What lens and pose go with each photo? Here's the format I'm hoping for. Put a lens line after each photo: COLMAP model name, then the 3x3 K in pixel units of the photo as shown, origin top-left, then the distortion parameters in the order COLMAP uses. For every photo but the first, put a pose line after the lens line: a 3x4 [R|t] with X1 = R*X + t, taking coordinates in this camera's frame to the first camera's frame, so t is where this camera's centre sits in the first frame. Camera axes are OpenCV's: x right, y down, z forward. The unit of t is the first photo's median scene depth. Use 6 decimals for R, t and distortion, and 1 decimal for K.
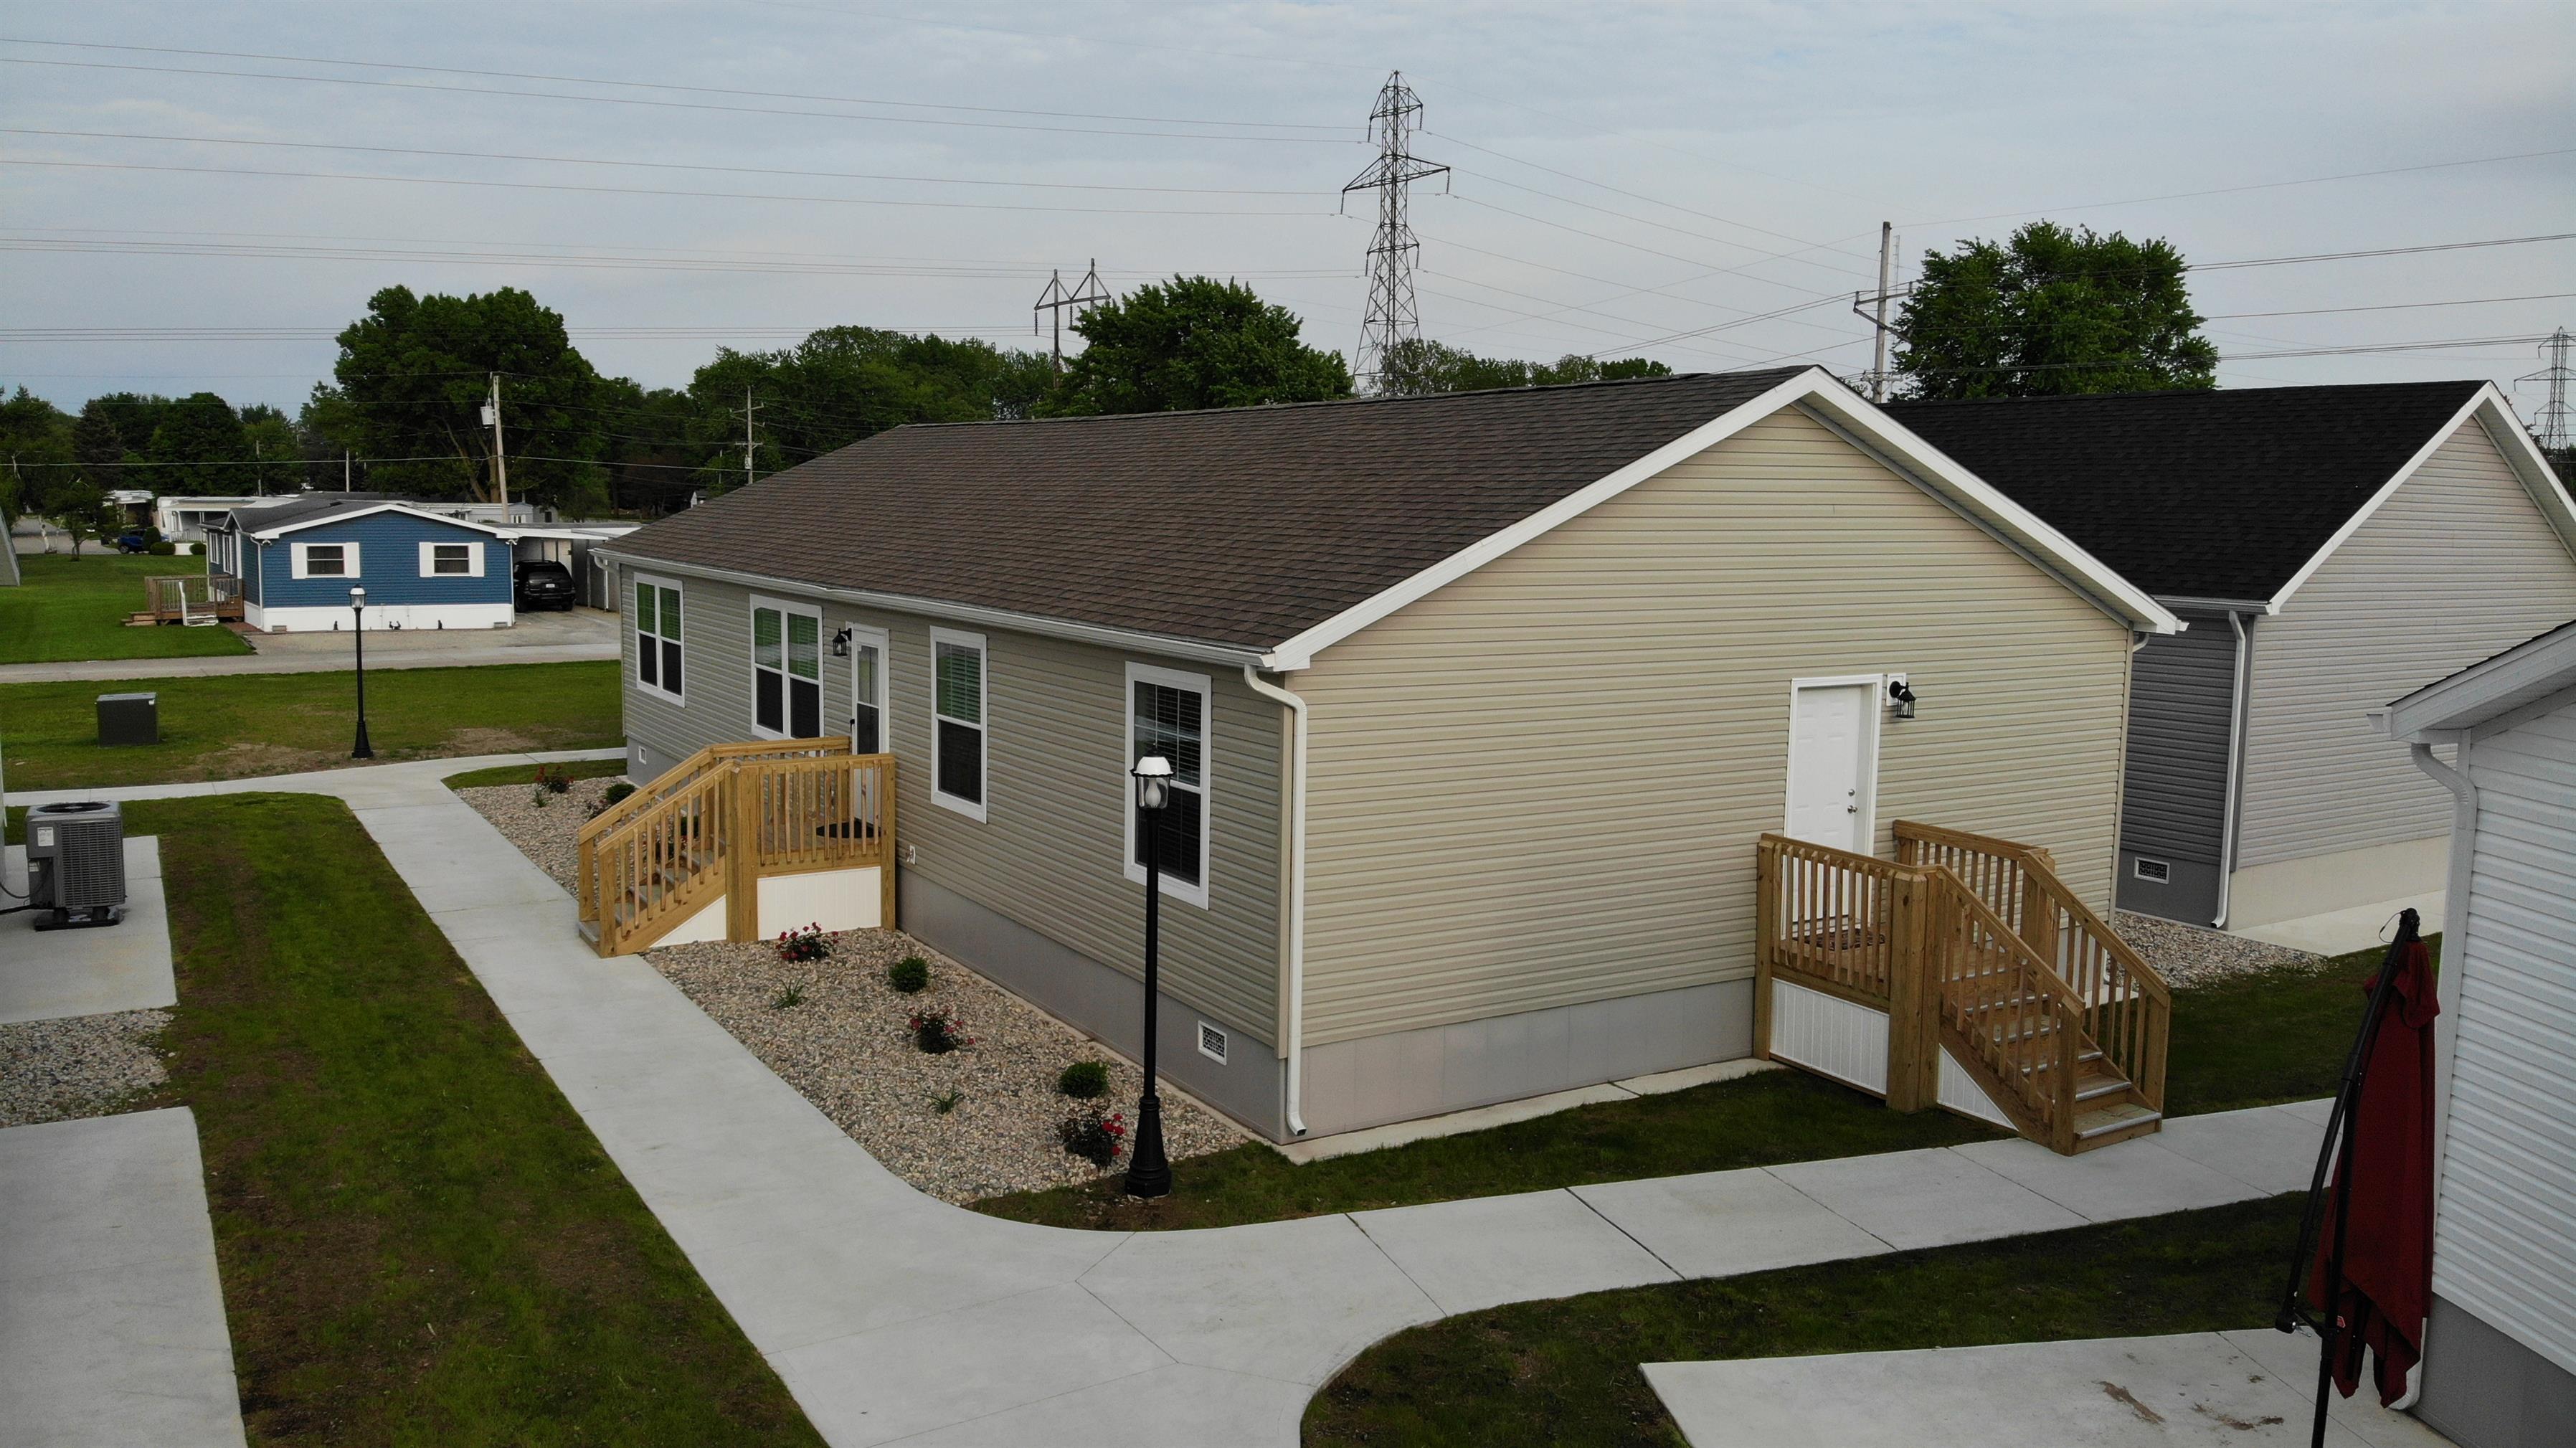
lens RADIAL K [[1910.2, 0, 1288.0], [0, 1910.2, 724.0], [0, 0, 1]] dist [0.105472, -0.255081]
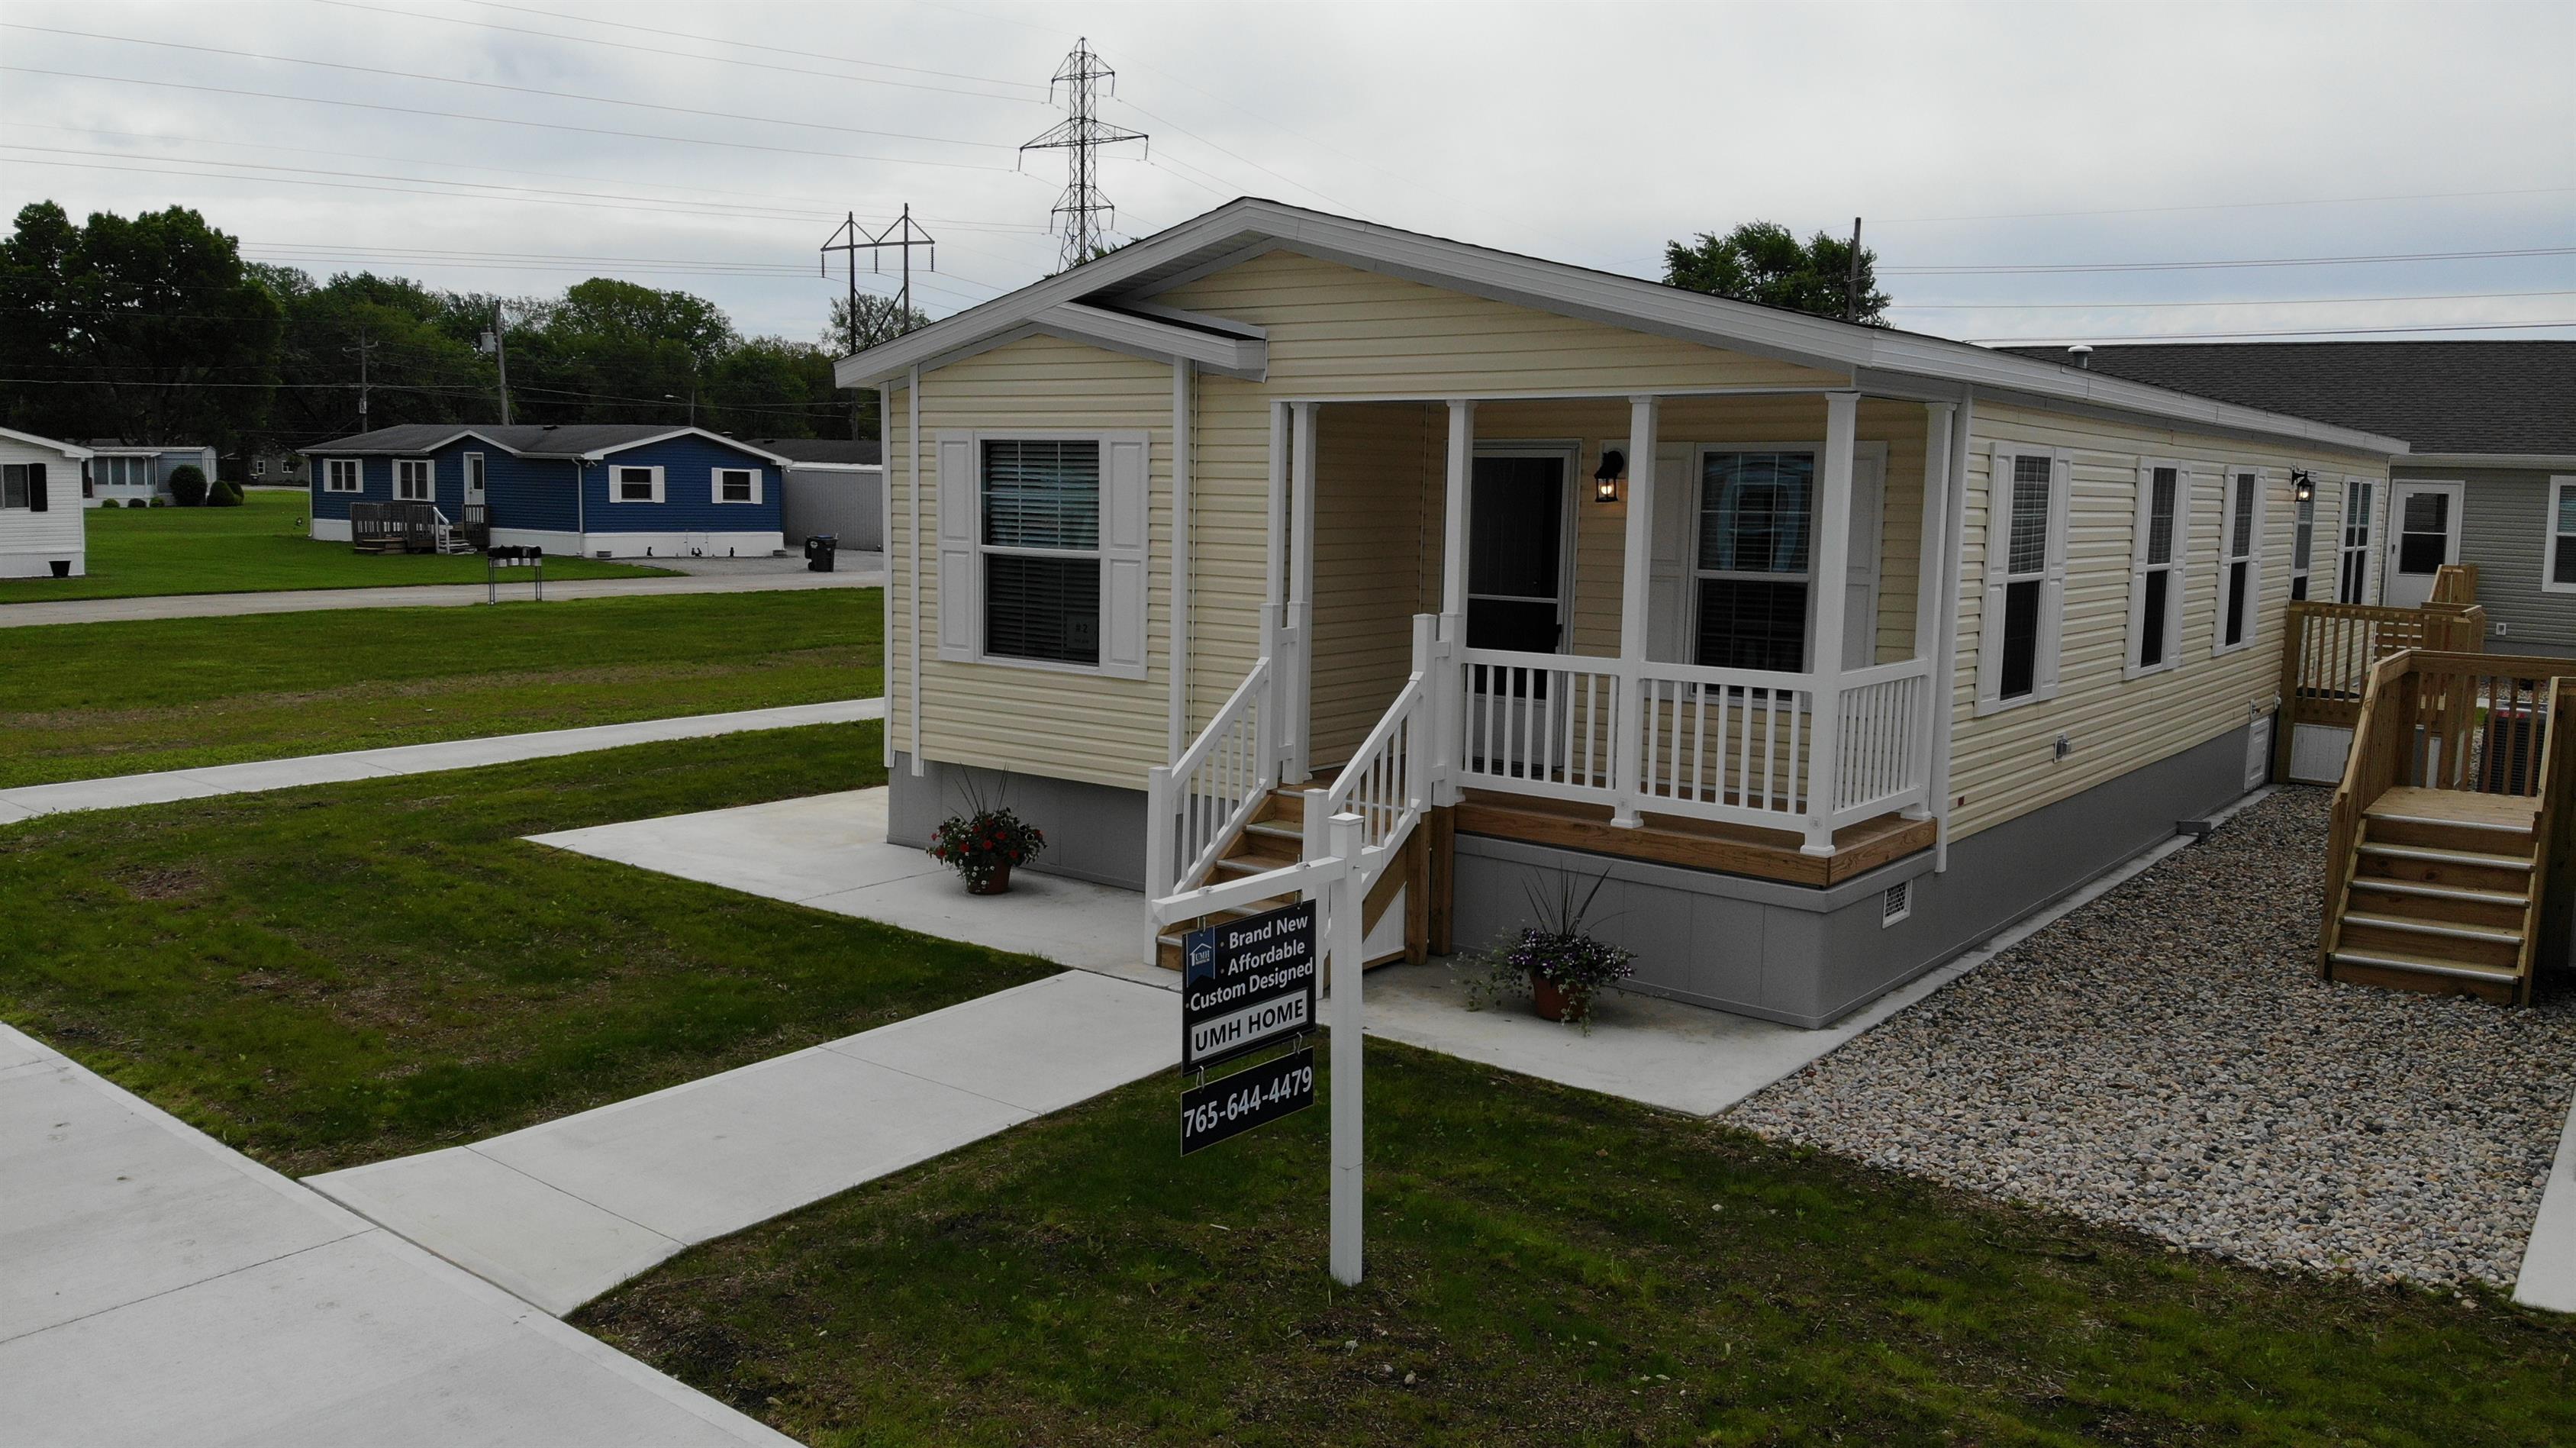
lens RADIAL K [[1890.7, 0, 1288.0], [0, 1890.7, 724.0], [0, 0, 1]] dist [0.102426, -0.275520]
pose [[0.932915, -0.039750, 0.357895, -1.475818], [0.033136, 0.999148, 0.024597, 0.059655], [-0.358568, -0.011087, 0.933438, -0.012953]]
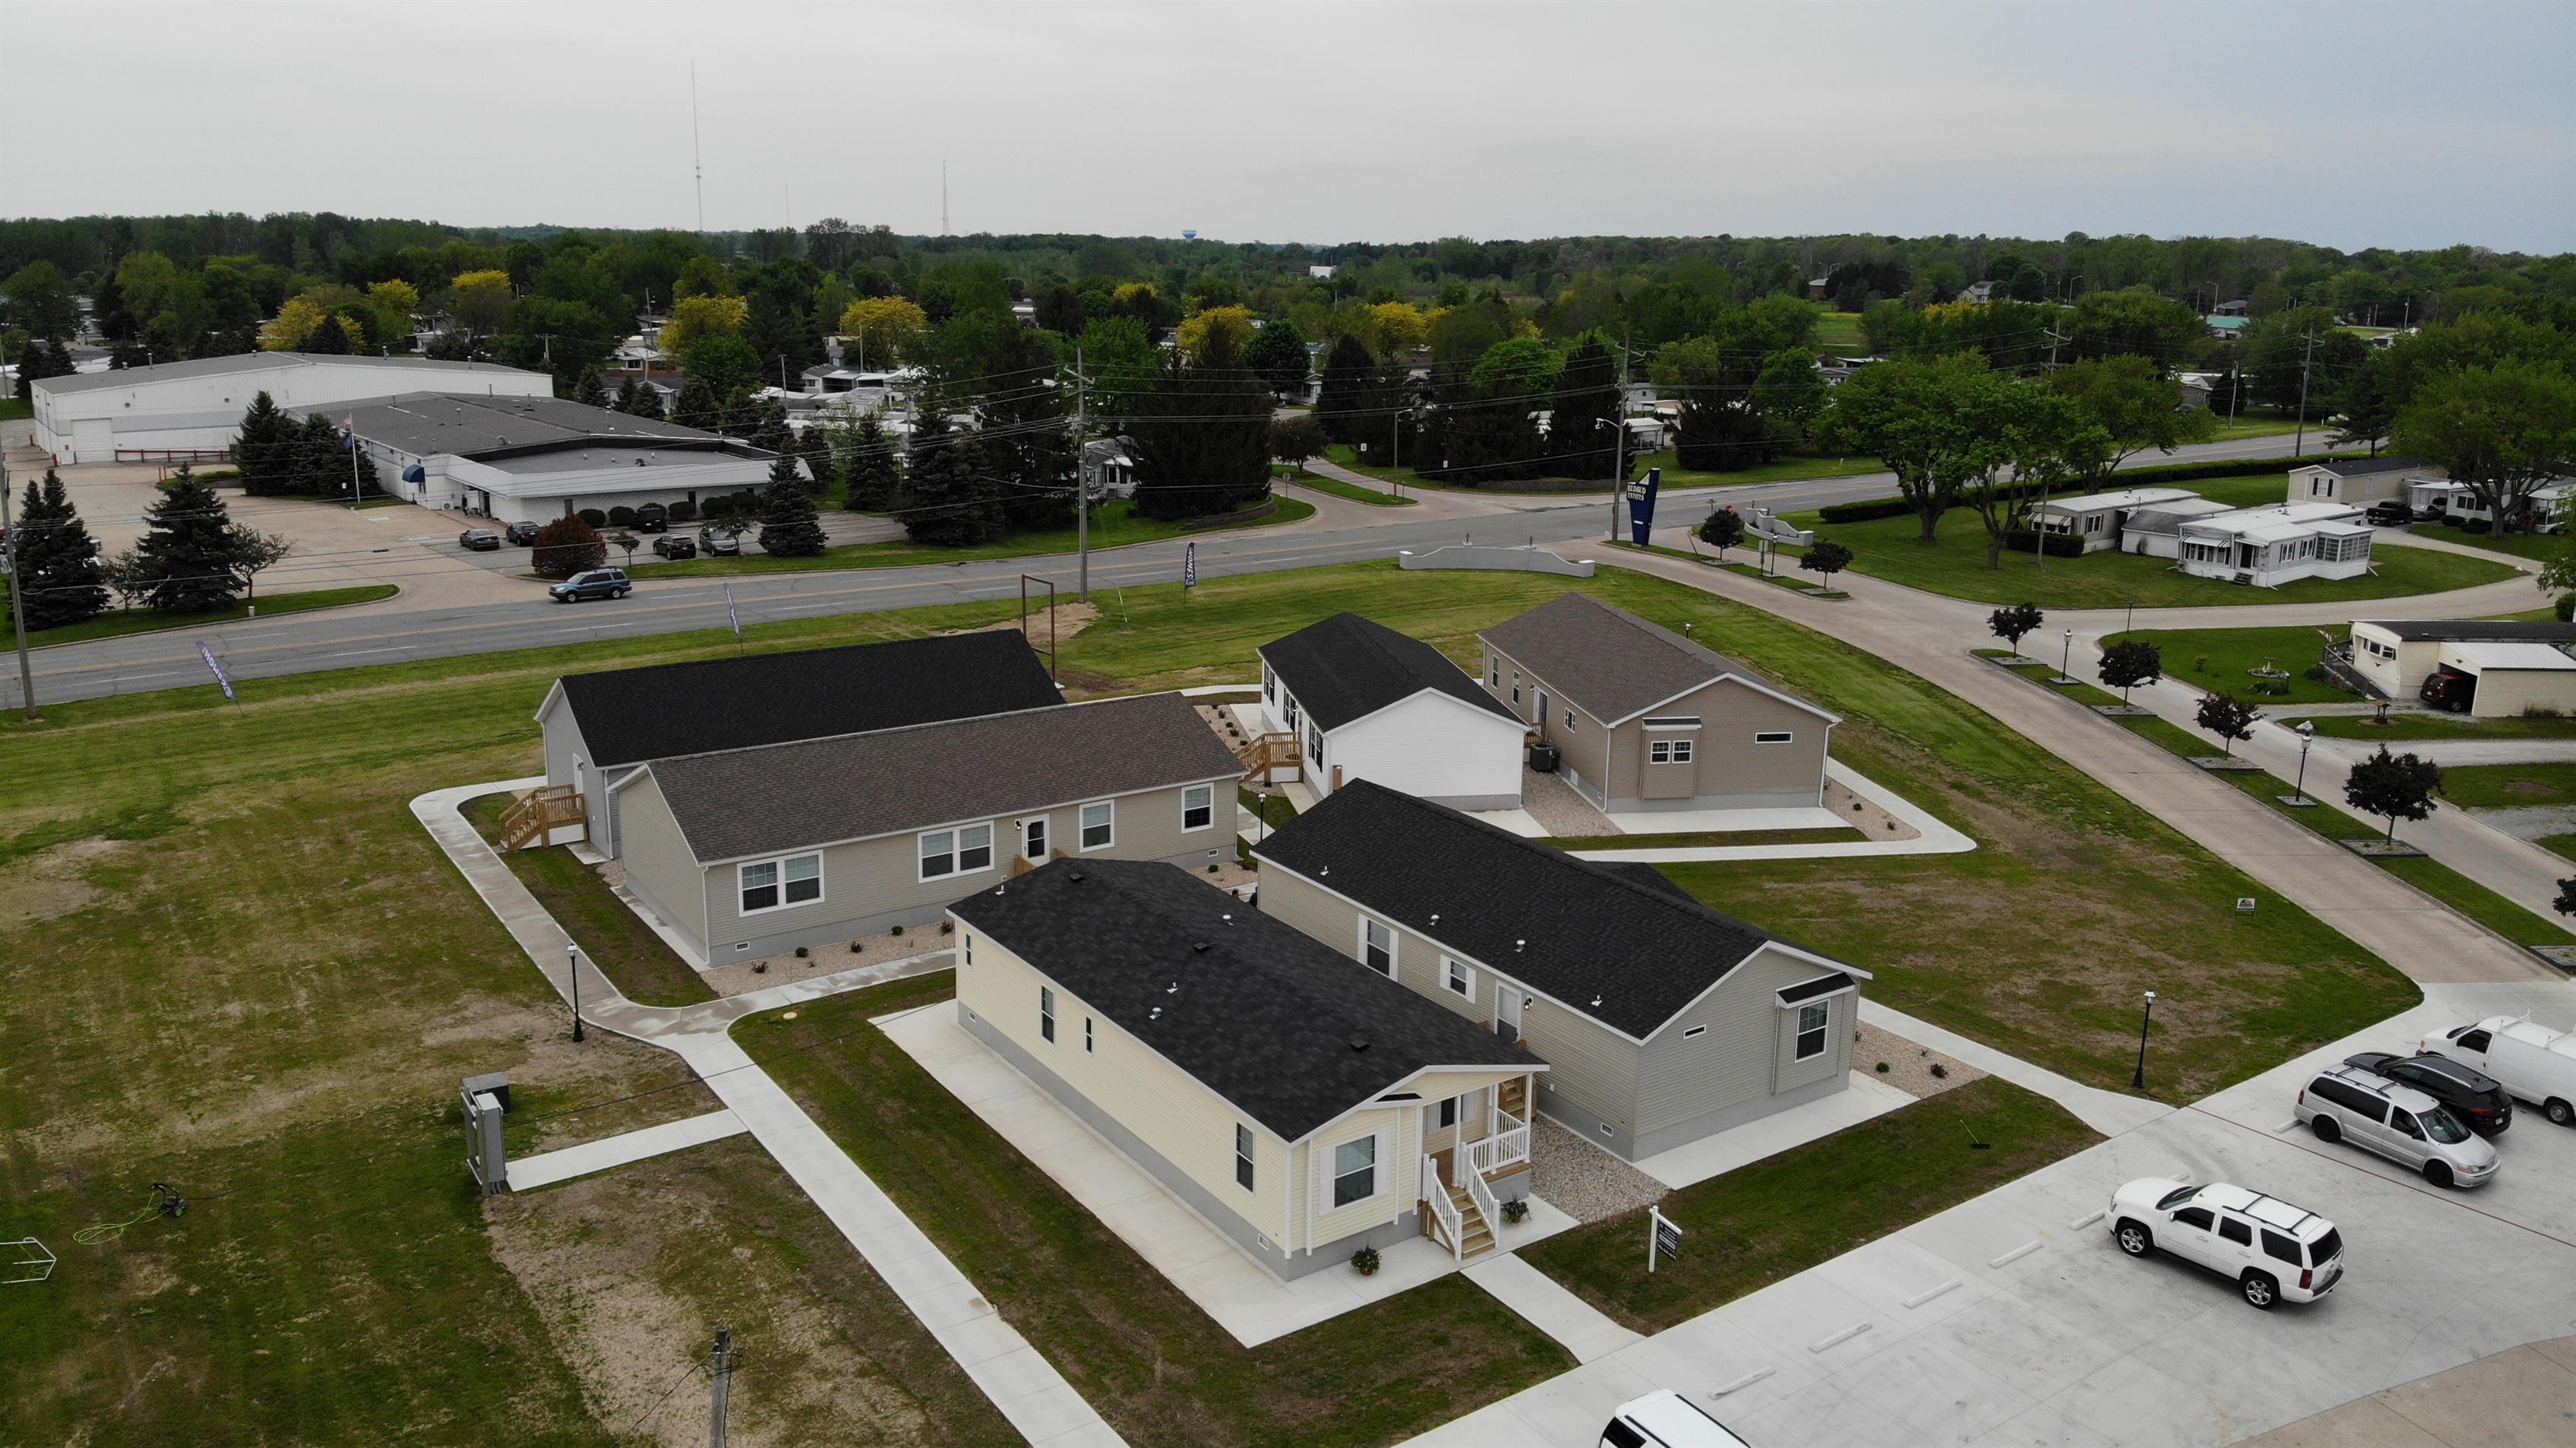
lens RADIAL K [[1910.2, 0, 1288.0], [0, 1910.2, 724.0], [0, 0, 1]] dist [0.105472, -0.255081]
pose [[-0.059285, -0.260969, 0.963525, -3.170410], [0.102199, 0.958564, 0.265914, -0.989987], [-0.992996, 0.114236, -0.030157, 0.658635]]
